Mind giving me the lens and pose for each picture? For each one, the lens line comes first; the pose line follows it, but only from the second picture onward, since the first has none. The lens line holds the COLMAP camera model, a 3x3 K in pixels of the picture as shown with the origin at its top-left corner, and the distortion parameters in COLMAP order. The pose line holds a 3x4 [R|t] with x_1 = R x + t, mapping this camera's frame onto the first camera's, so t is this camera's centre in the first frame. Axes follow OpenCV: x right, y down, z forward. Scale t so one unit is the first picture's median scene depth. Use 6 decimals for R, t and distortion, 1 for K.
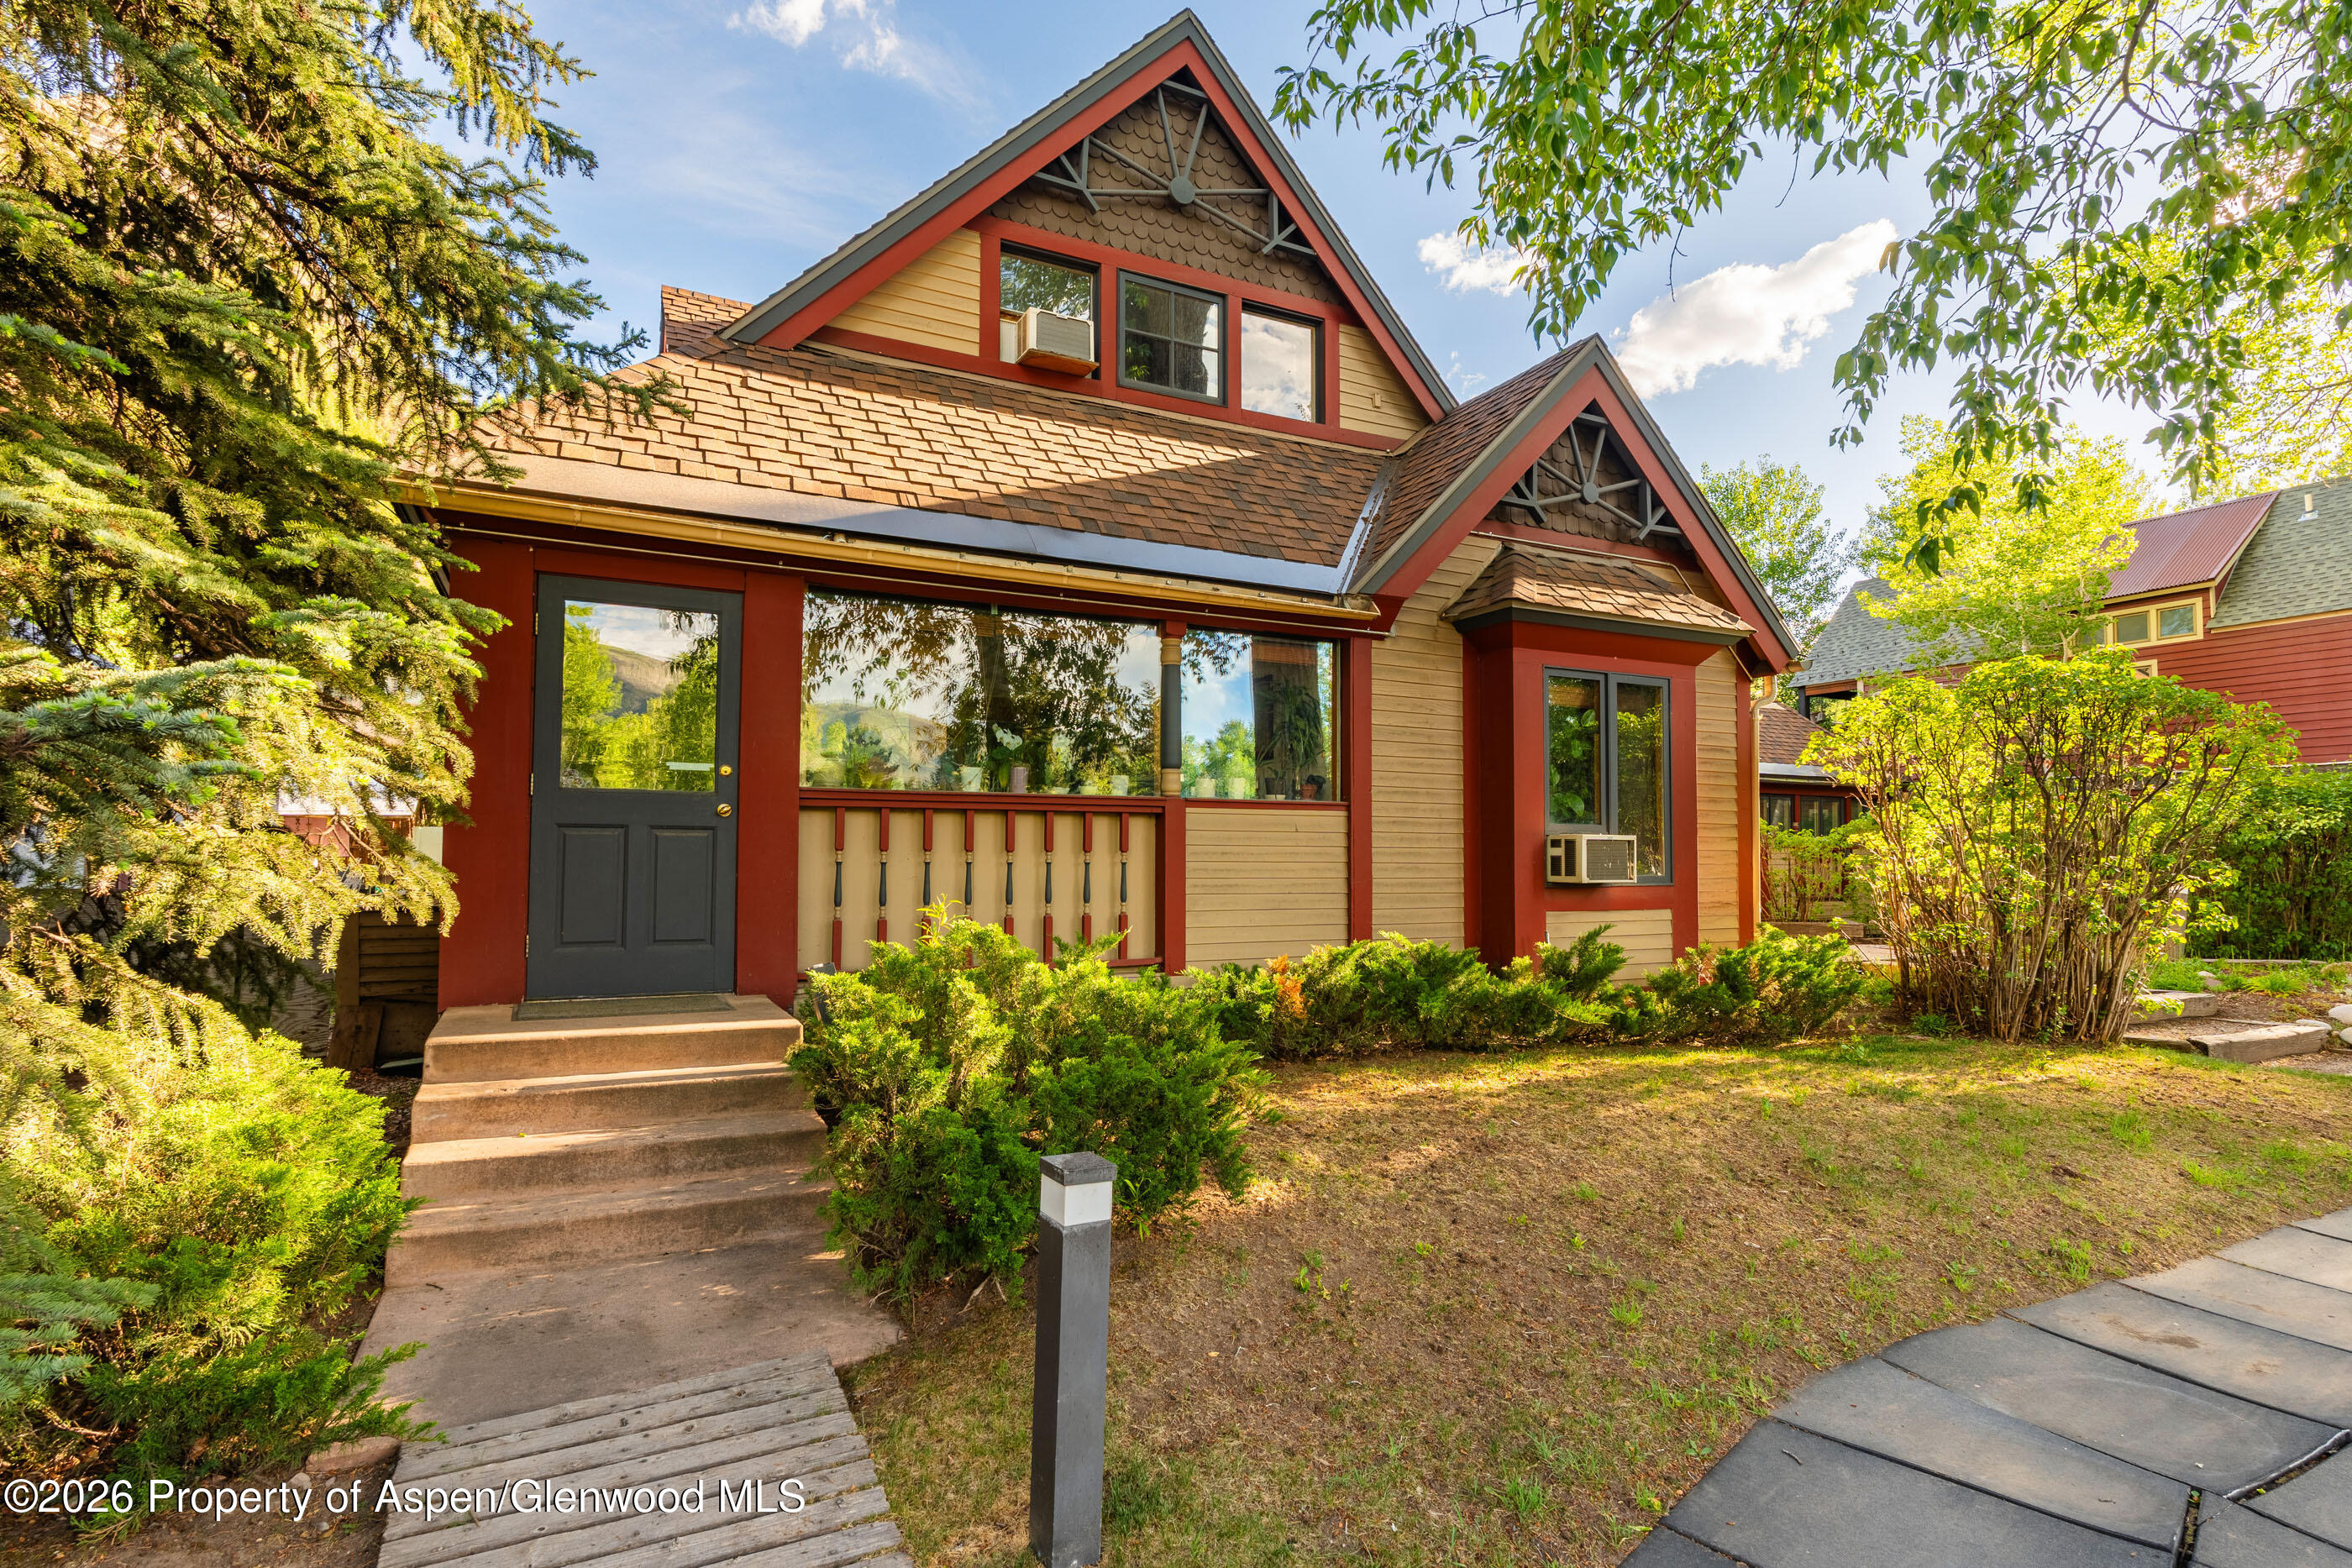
lens RADIAL K [[1113.4, 0, 1177.3], [0, 1113.4, 842.7], [0, 0, 1]] dist [-0.044387, -0.000016]
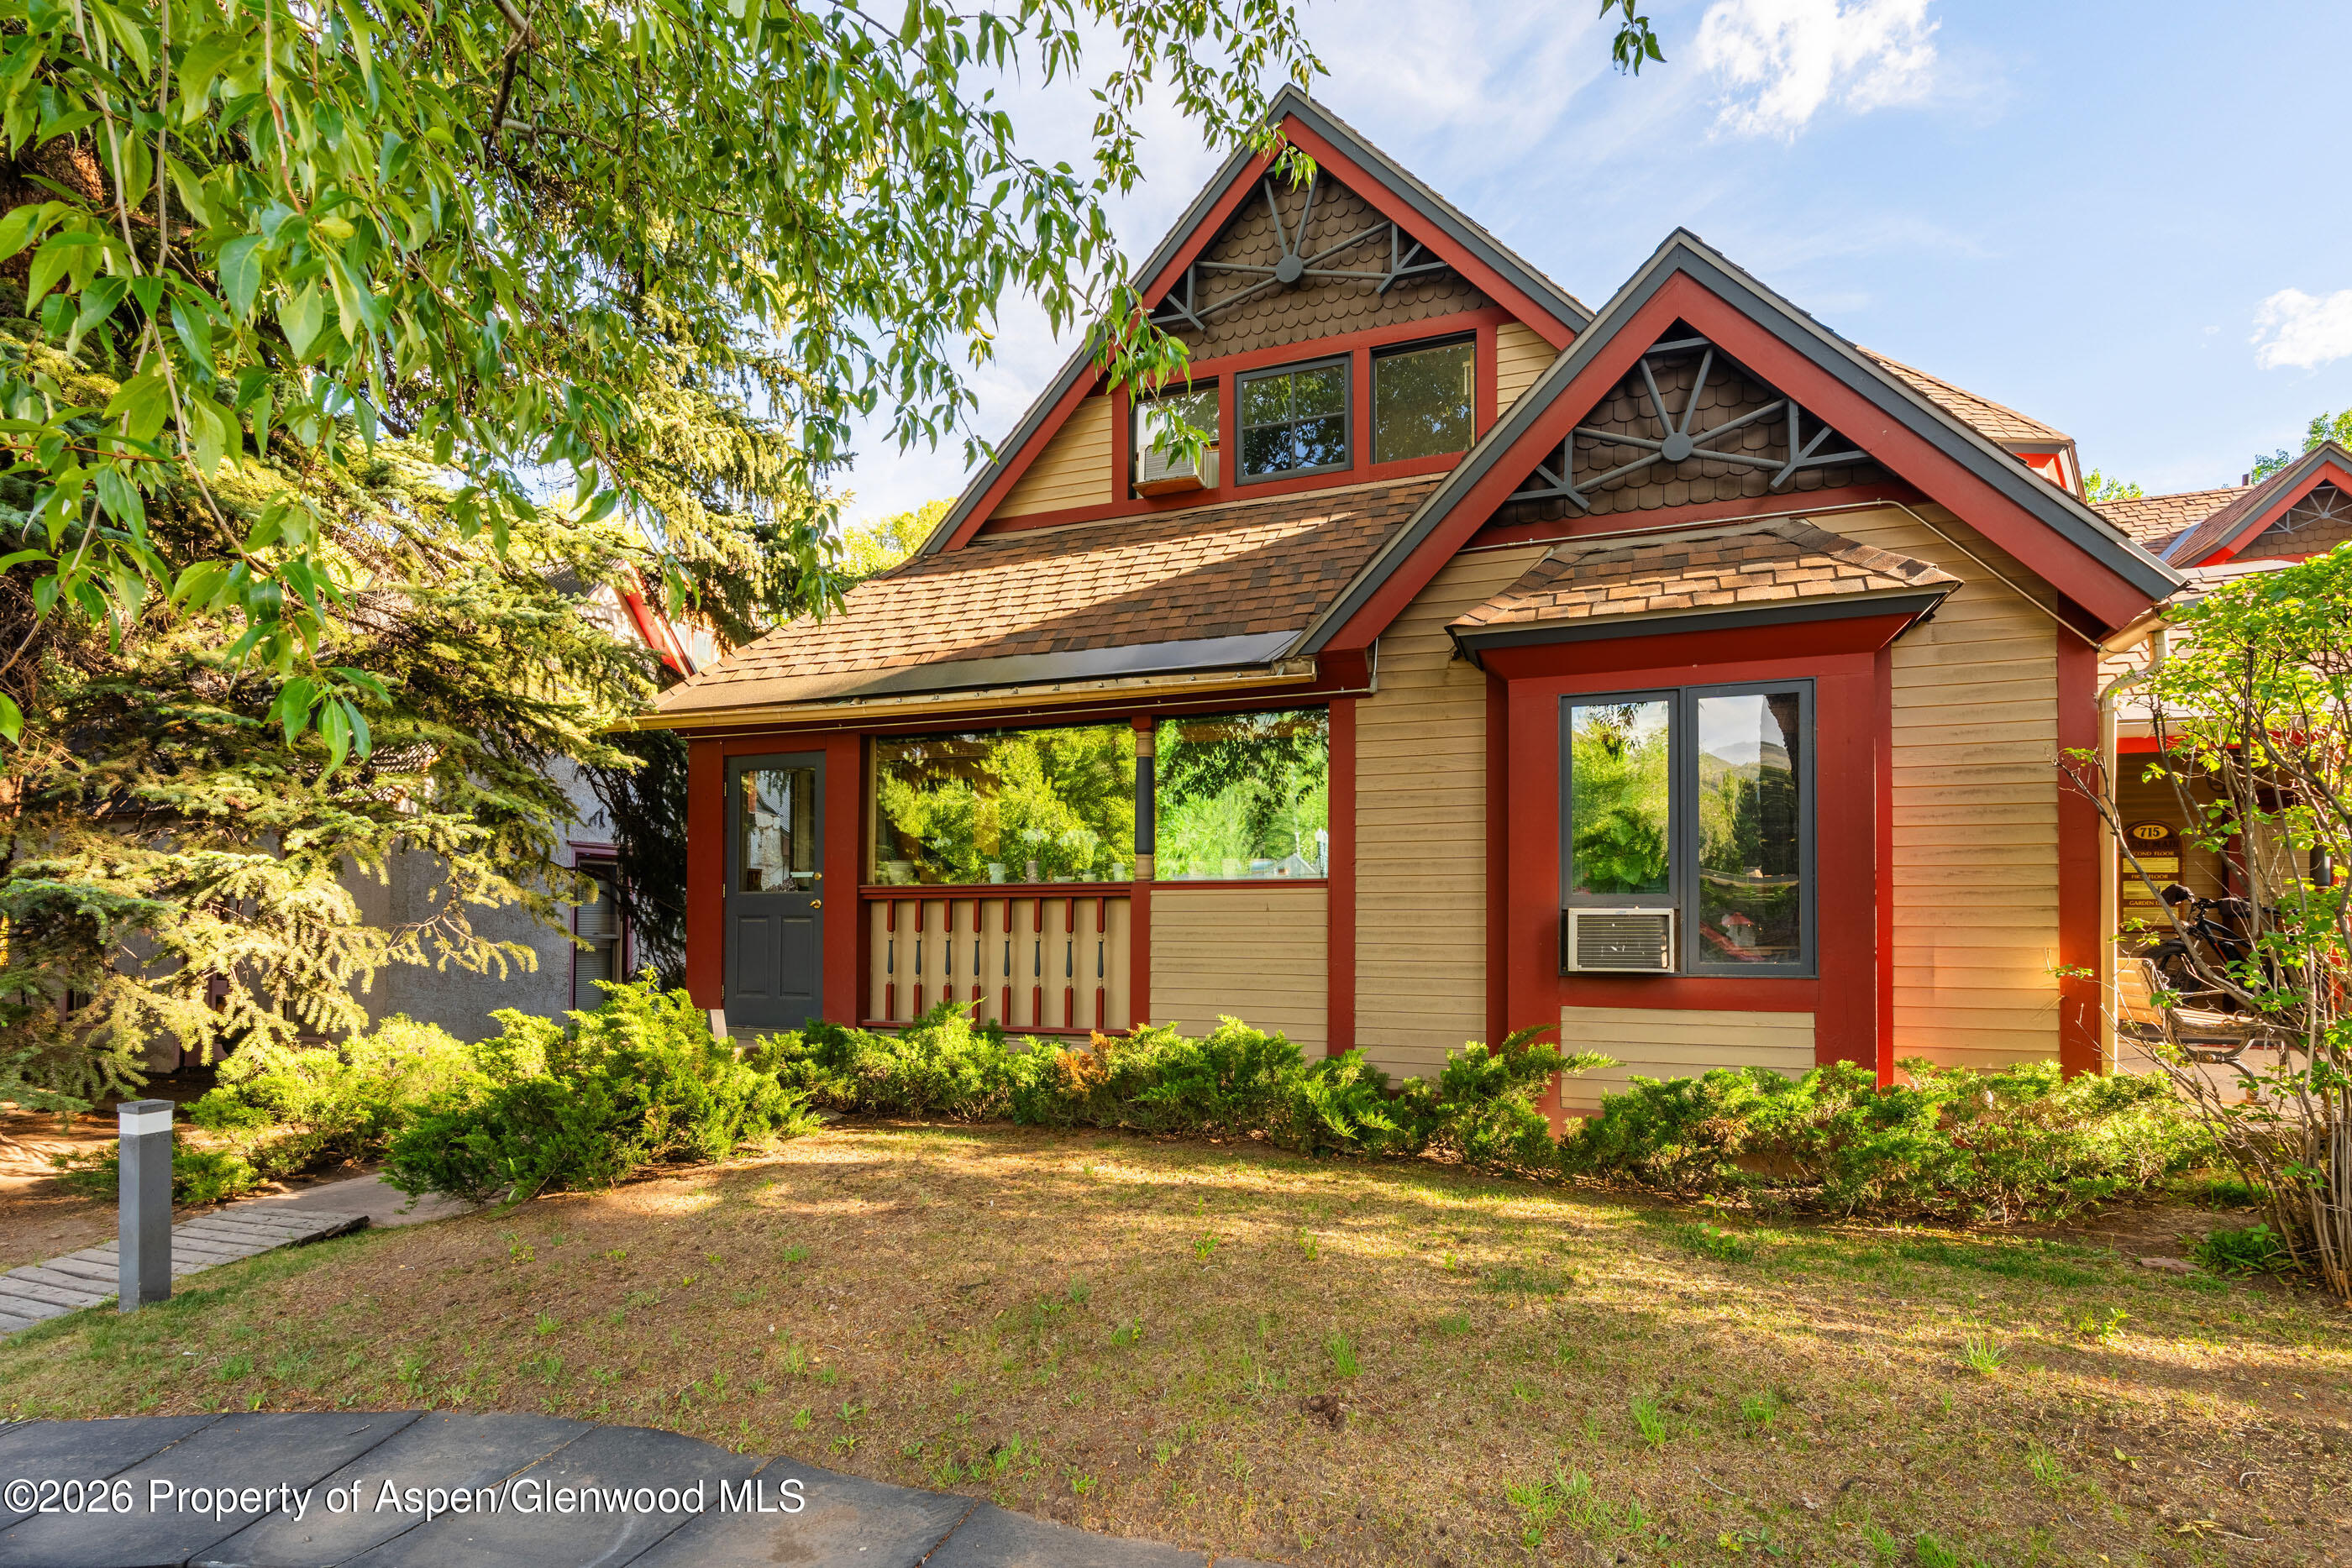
lens RADIAL K [[1061.3, 0, 1176.1], [0, 1061.3, 924.0], [0, 0, 1]] dist [0.000040, 0.000086]
pose [[0.703428, -0.008166, -0.710719, 0.689120], [0.006221, 0.999966, -0.005332, 0.005733], [0.710739, -0.000671, 0.703455, 0.280882]]
